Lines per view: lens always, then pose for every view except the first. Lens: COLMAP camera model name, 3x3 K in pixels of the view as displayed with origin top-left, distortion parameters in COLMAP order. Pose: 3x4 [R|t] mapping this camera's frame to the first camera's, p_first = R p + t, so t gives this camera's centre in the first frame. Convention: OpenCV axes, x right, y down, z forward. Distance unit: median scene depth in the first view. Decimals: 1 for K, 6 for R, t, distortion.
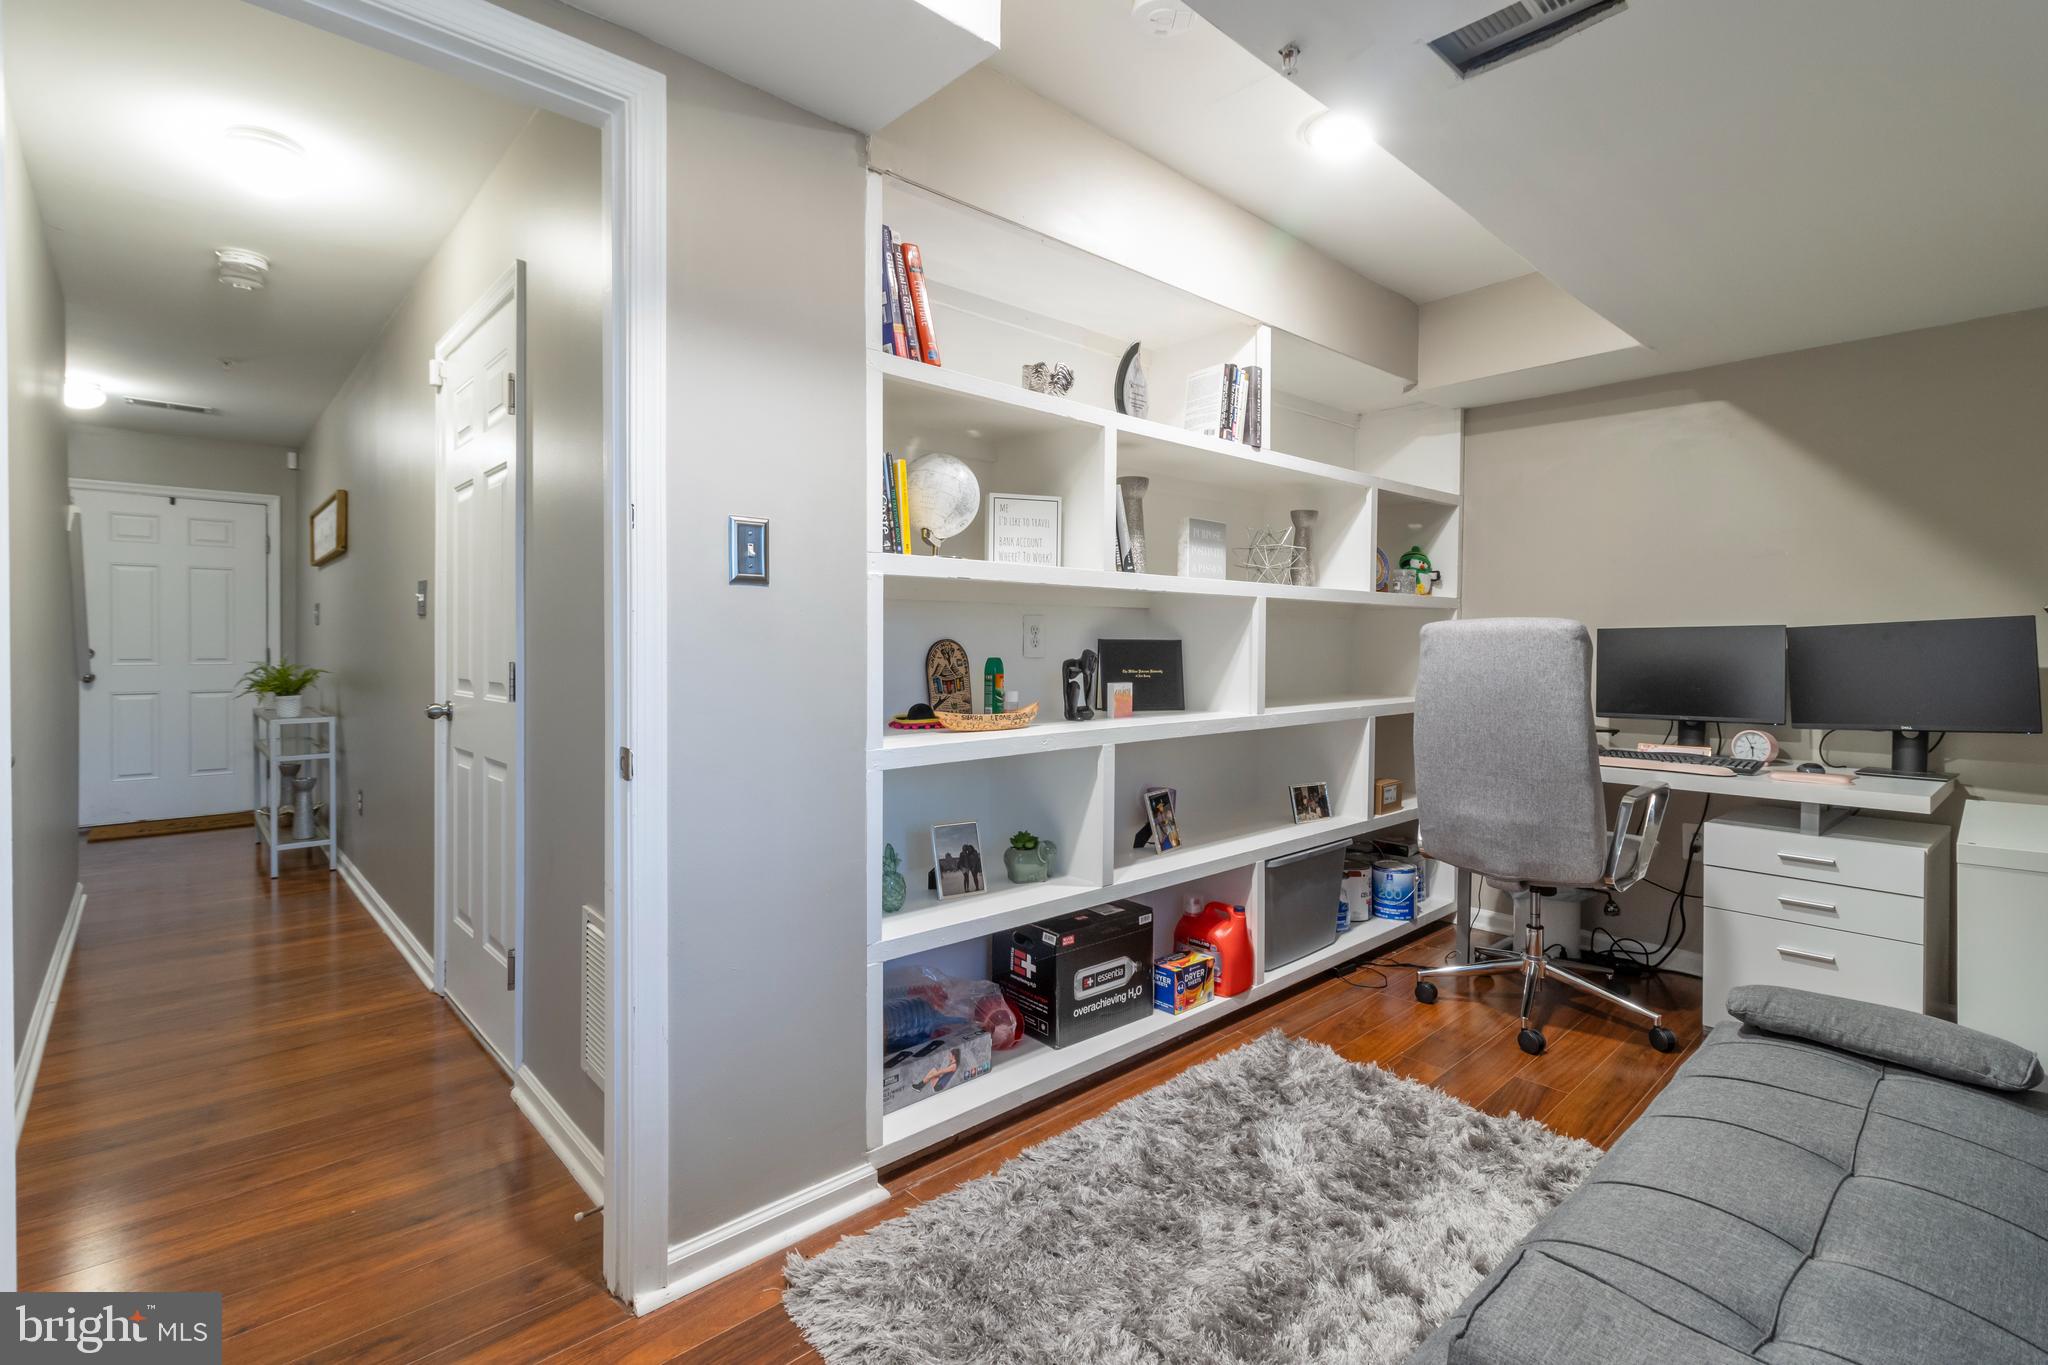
lens RADIAL K [[941.4, 0, 1029.2], [0, 941.4, 646.6], [0, 0, 1]] dist [0.003212, -0.000696]
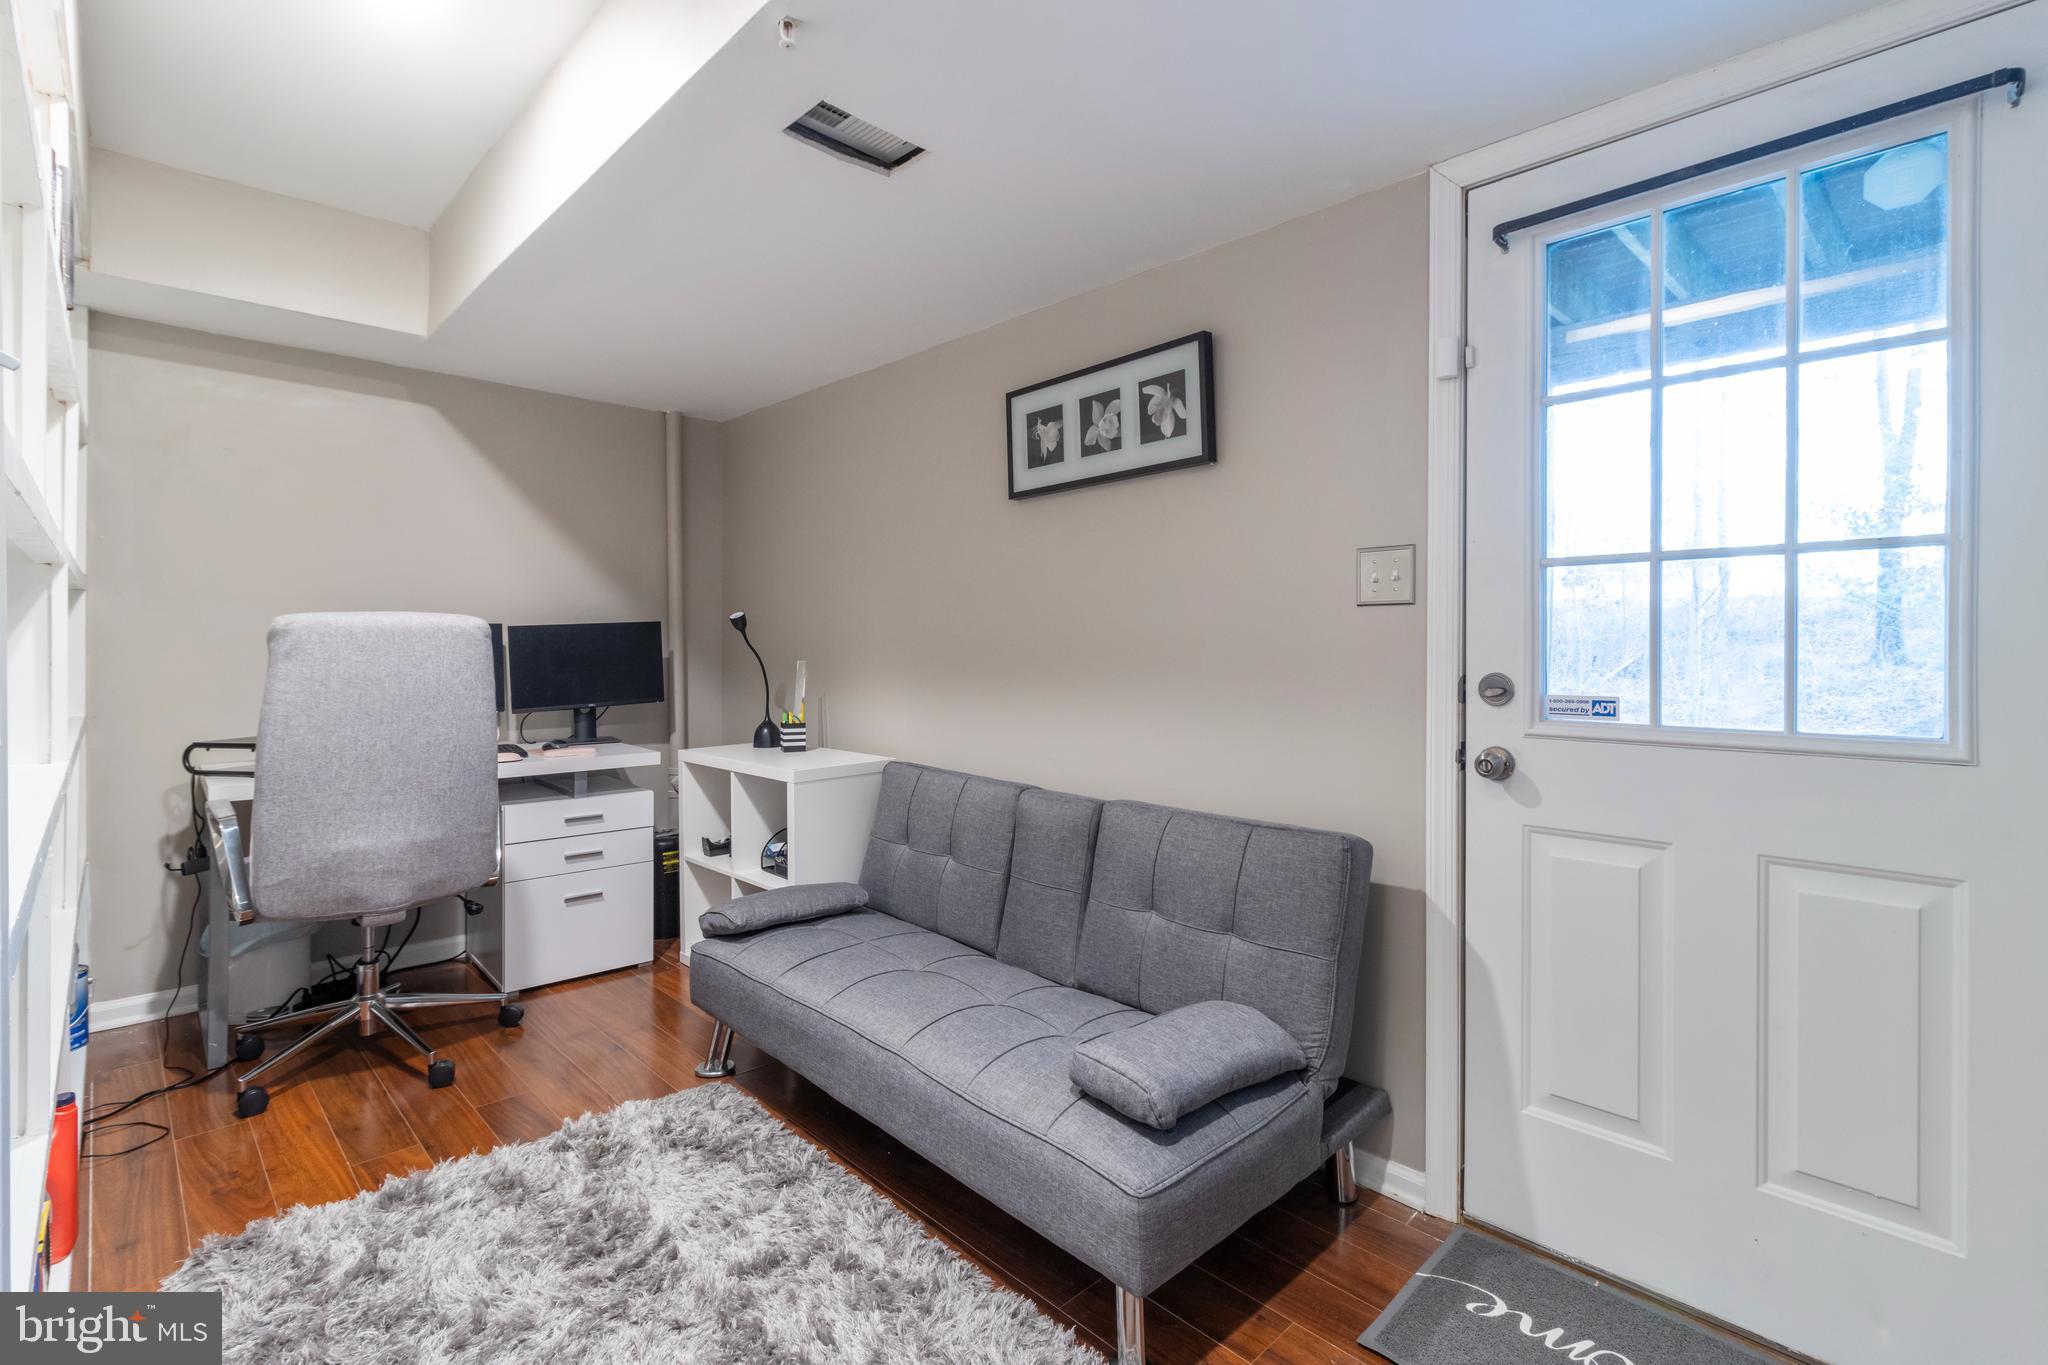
lens RADIAL K [[941.4, 0, 1013.0], [0, 941.4, 648.9], [0, 0, 1]] dist [0.003212, -0.000696]
pose [[-0.019379, -0.011620, 0.999745, -0.392188], [-0.002464, 0.999930, 0.011574, -0.007953], [-0.999809, -0.002239, -0.019406, 0.456929]]
